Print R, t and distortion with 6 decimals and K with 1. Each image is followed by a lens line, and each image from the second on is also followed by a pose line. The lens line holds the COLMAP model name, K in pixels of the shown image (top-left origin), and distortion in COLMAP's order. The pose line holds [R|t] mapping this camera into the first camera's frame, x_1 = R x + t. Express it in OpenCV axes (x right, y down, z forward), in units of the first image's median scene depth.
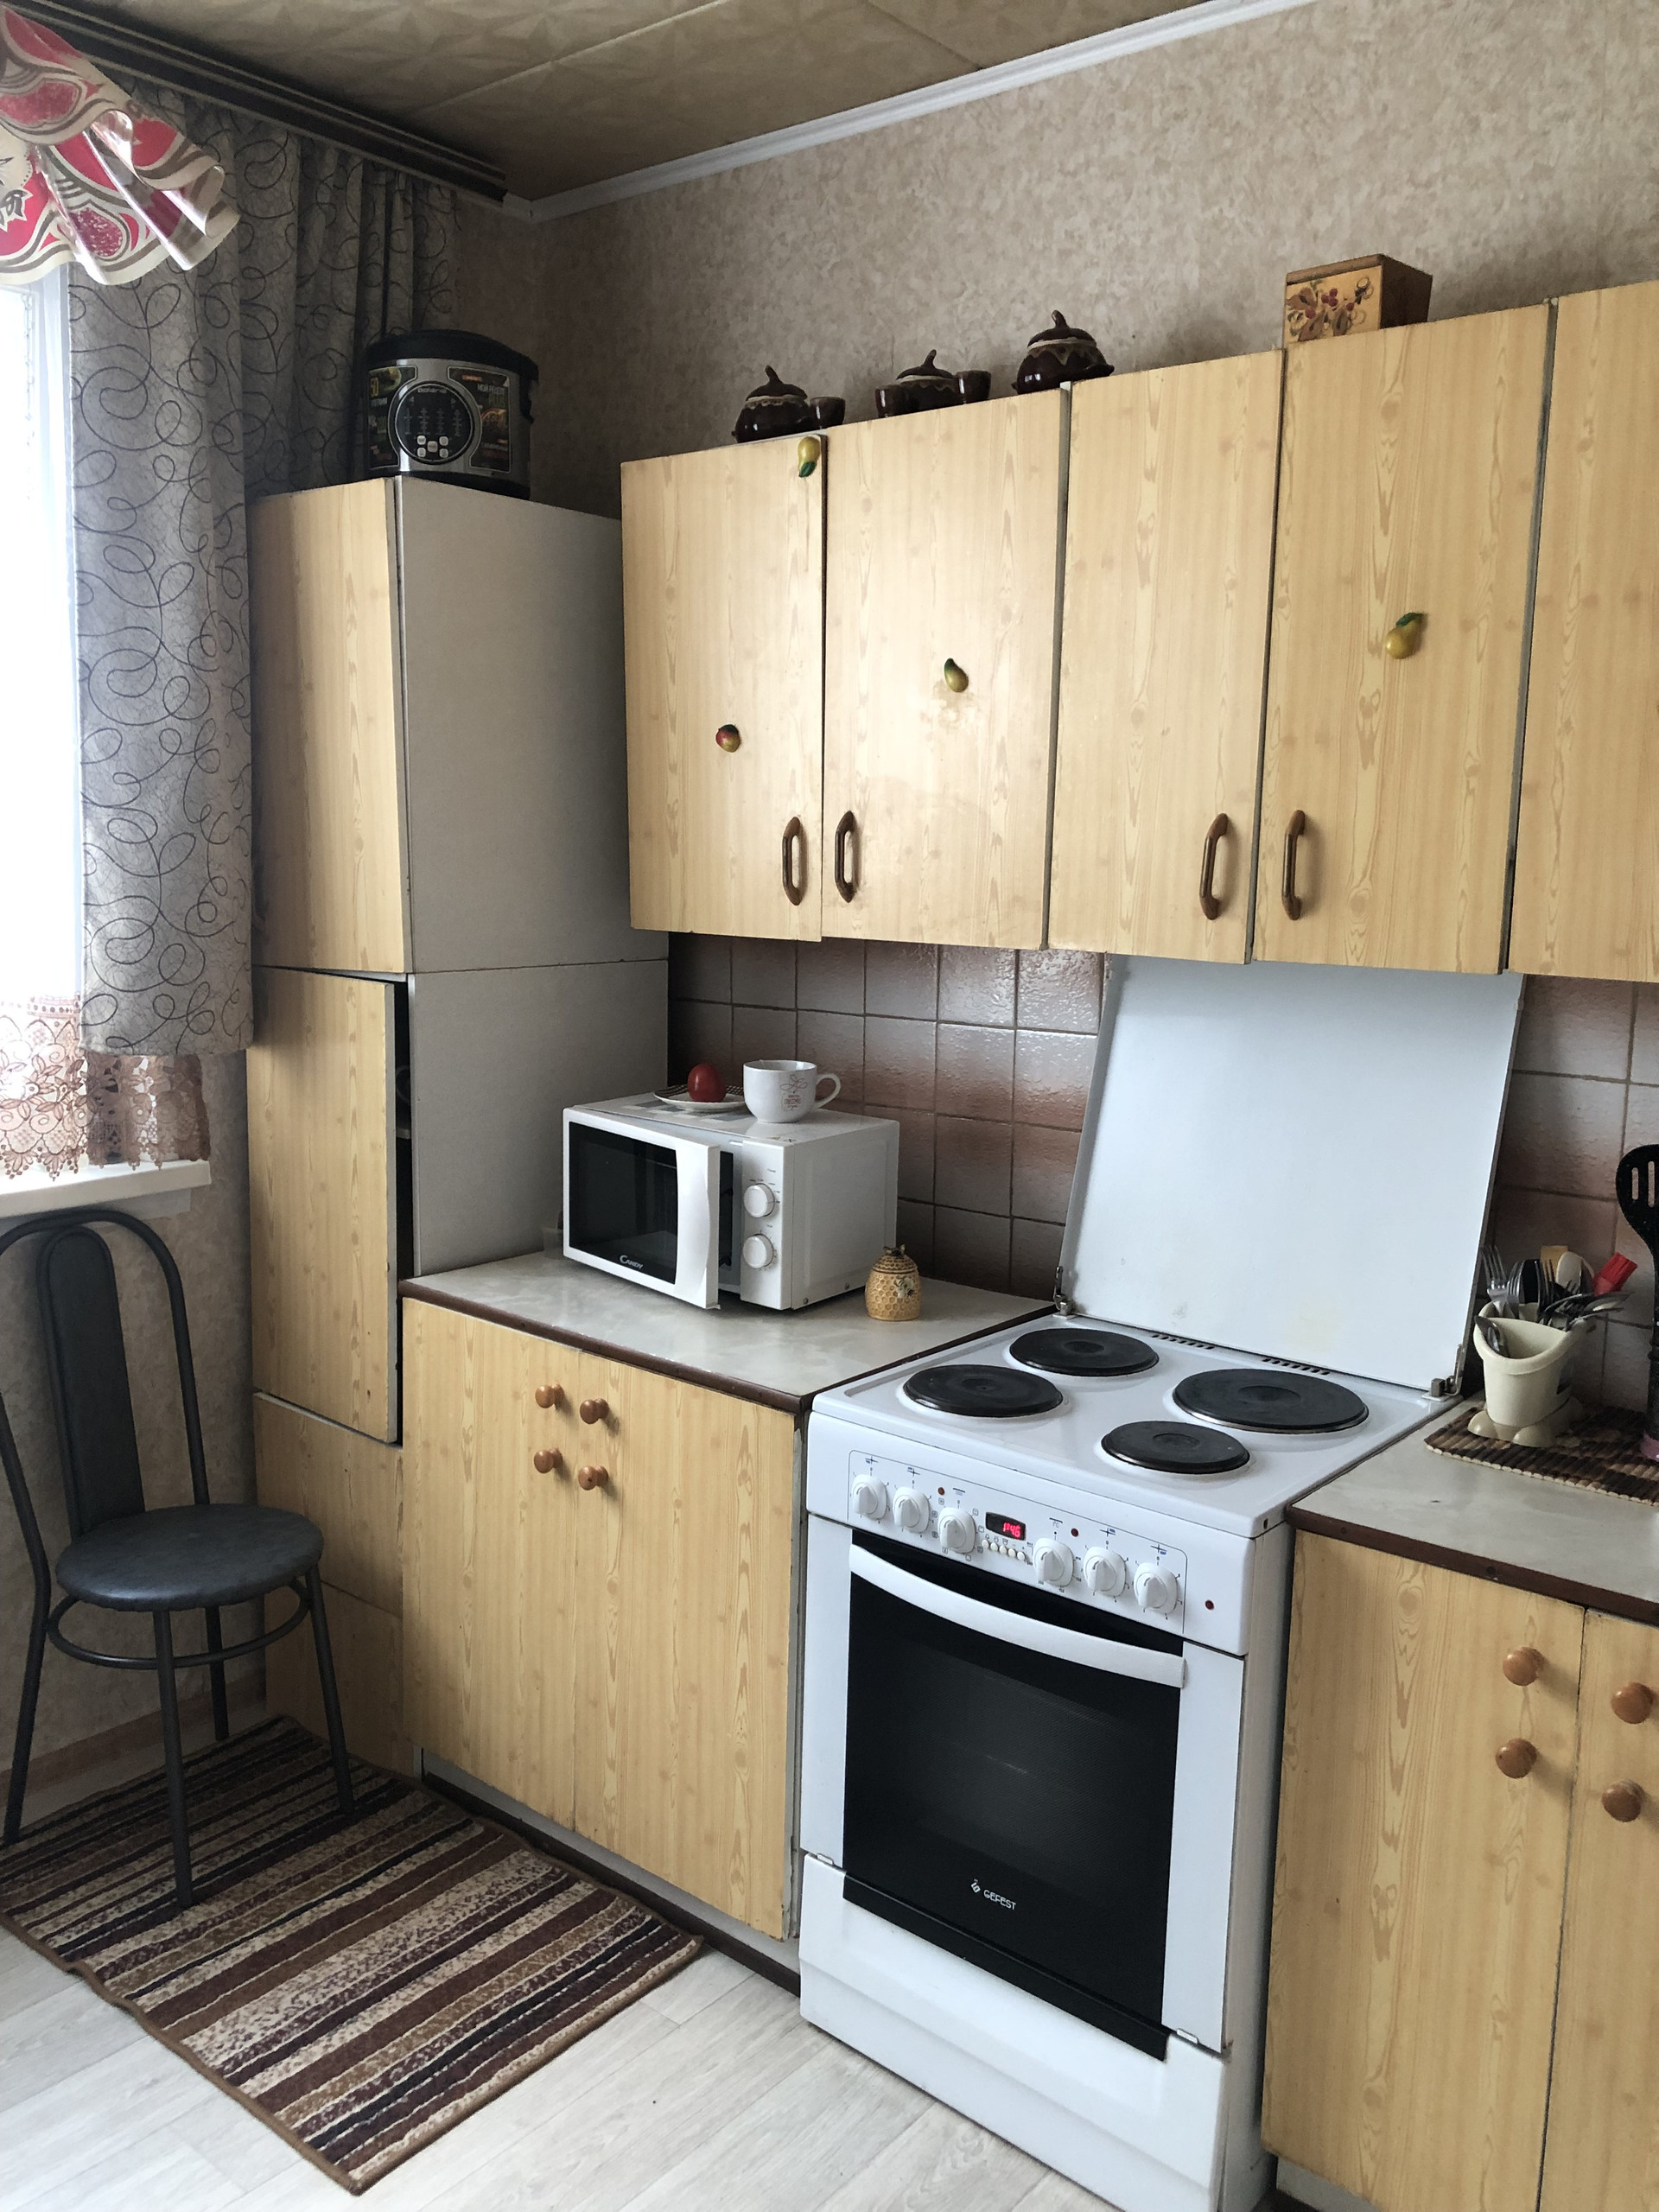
lens RADIAL K [[1870.0, 0, 826.7], [0, 1870.0, 1099.9], [0, 0, 1]] dist [0.204361, -0.187523]
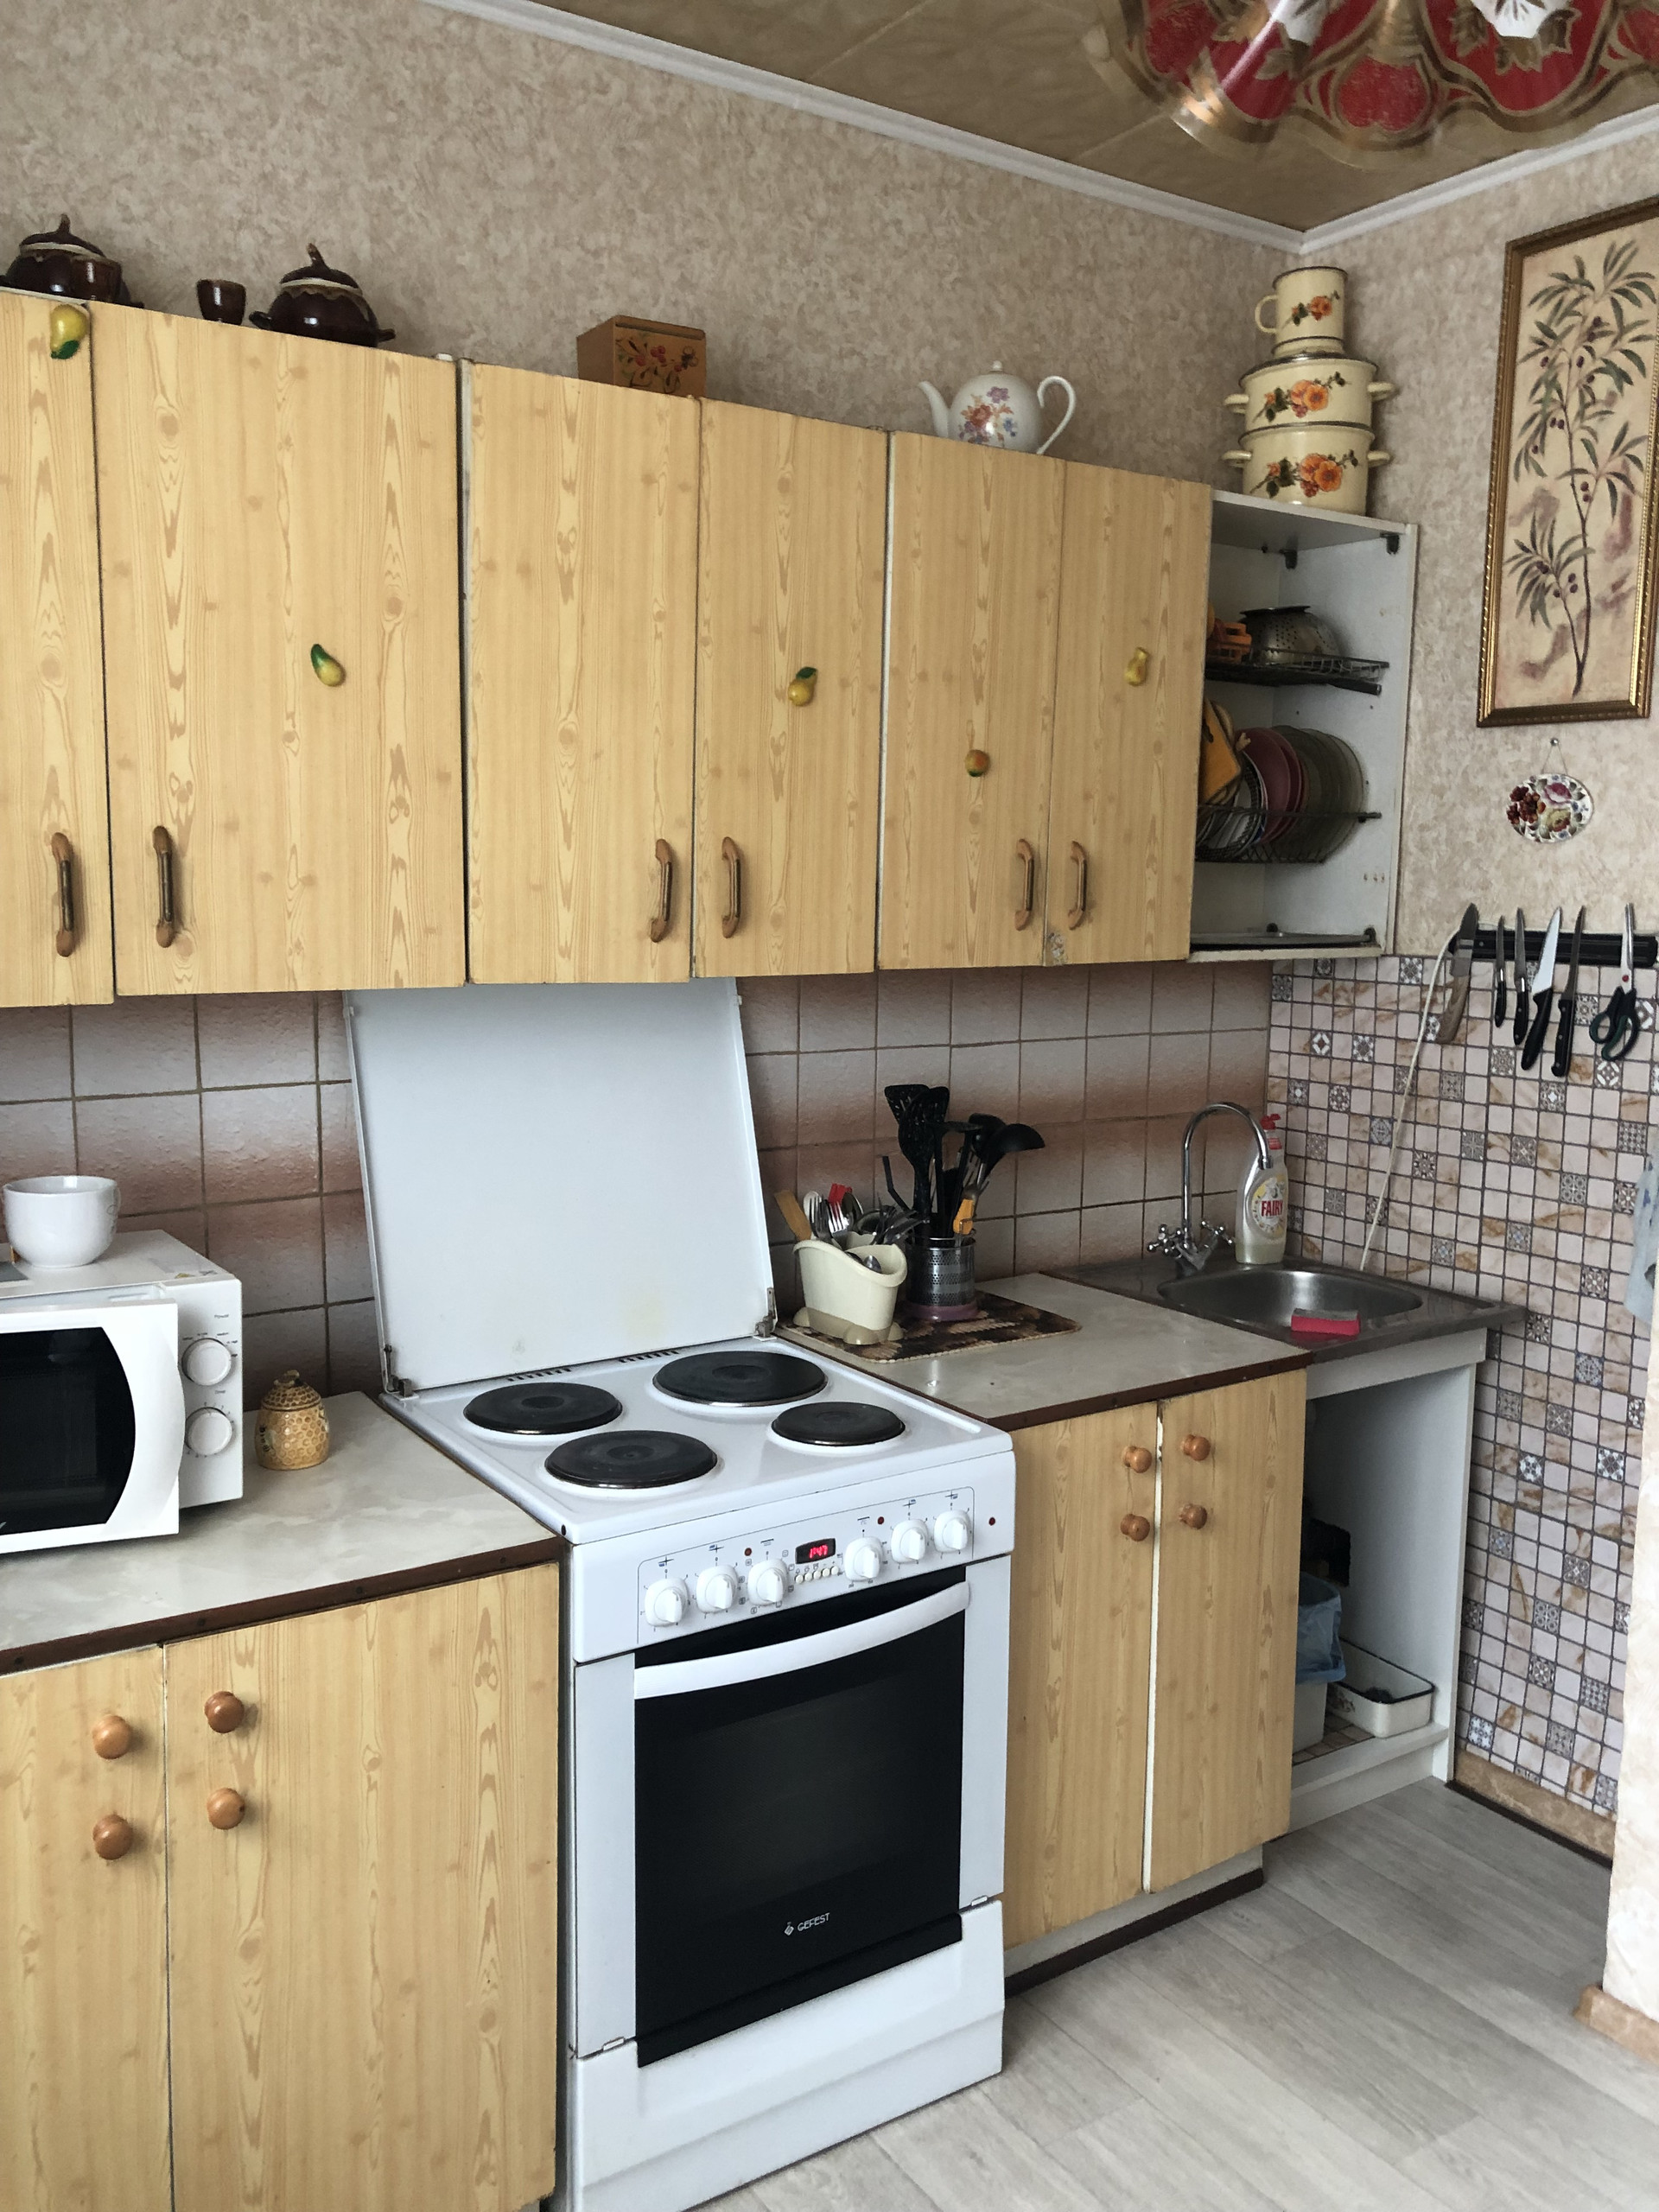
lens RADIAL K [[1863.6, 0, 825.8], [0, 1863.6, 1117.1], [0, 0, 1]] dist [0.185956, -0.184456]
pose [[0.288804, -0.148733, 0.945765, -0.727656], [0.134131, 0.984402, 0.113850, -0.102332], [-0.947946, 0.093976, 0.304249, 0.598793]]
